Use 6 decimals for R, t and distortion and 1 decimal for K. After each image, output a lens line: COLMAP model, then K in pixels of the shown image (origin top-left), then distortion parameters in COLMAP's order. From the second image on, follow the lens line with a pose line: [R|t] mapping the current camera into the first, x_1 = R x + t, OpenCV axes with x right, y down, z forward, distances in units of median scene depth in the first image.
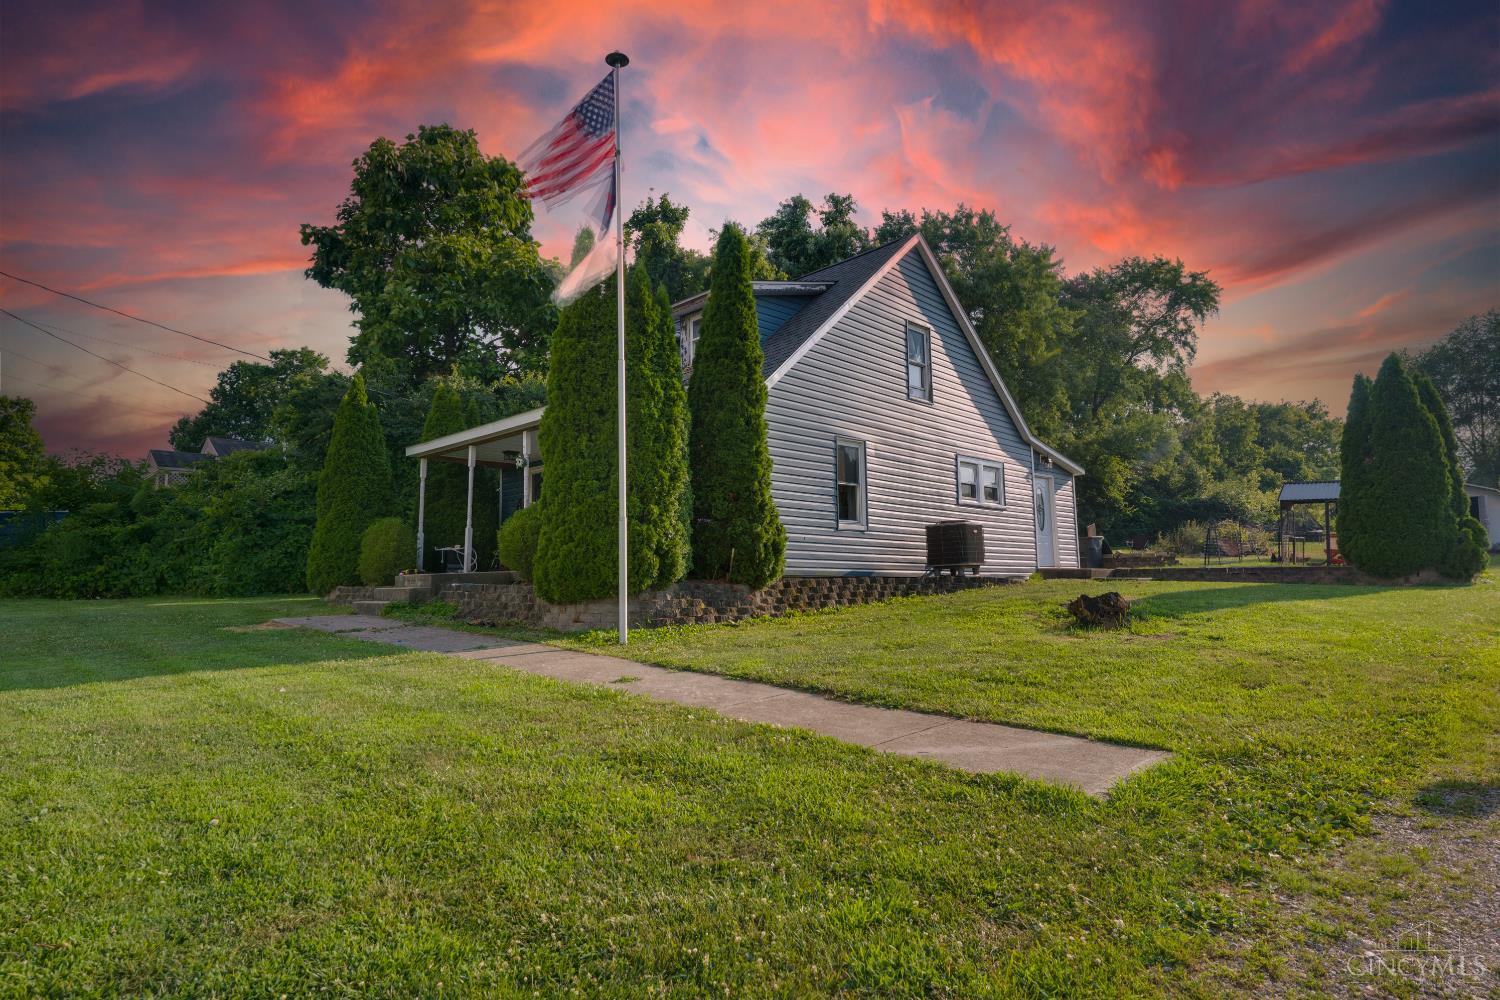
lens RADIAL K [[810.8, 0, 750.0], [0, 810.8, 500.0], [0, 0, 1]] dist [-0.050936, -0.000437]
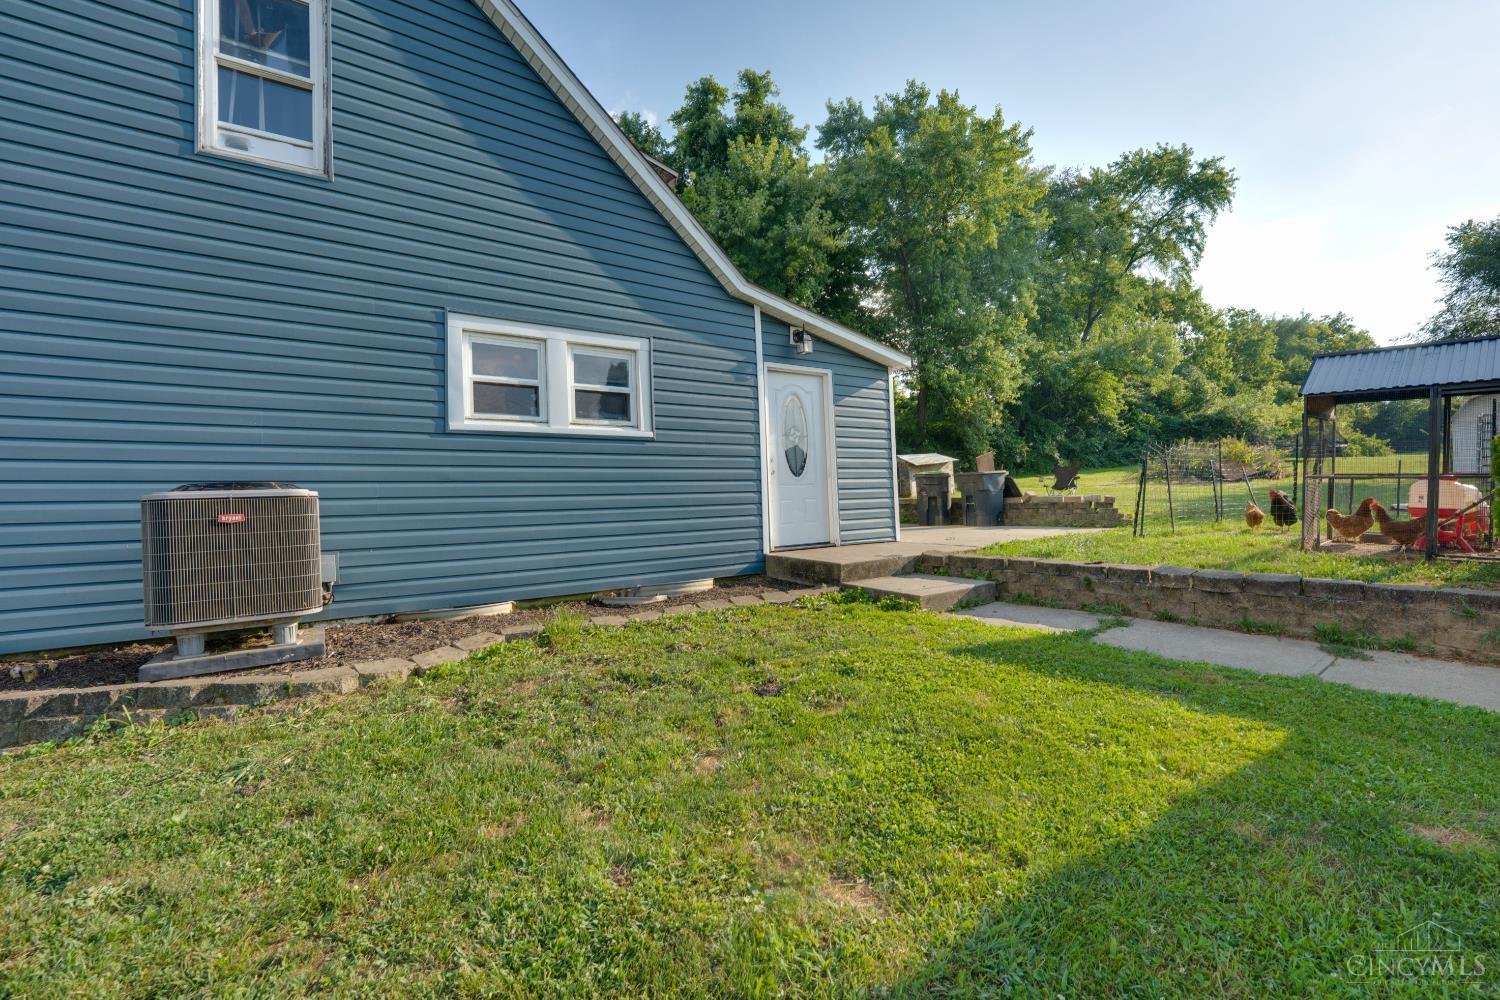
lens RADIAL K [[658.7, 0, 750.0], [0, 658.7, 500.0], [0, 0, 1]] dist [-0.032871, 0.000147]
pose [[0.993217, -0.022938, -0.113989, 0.120767], [0.034625, 0.994219, 0.101631, 0.002896], [0.110999, -0.104889, 0.988270, 0.182665]]
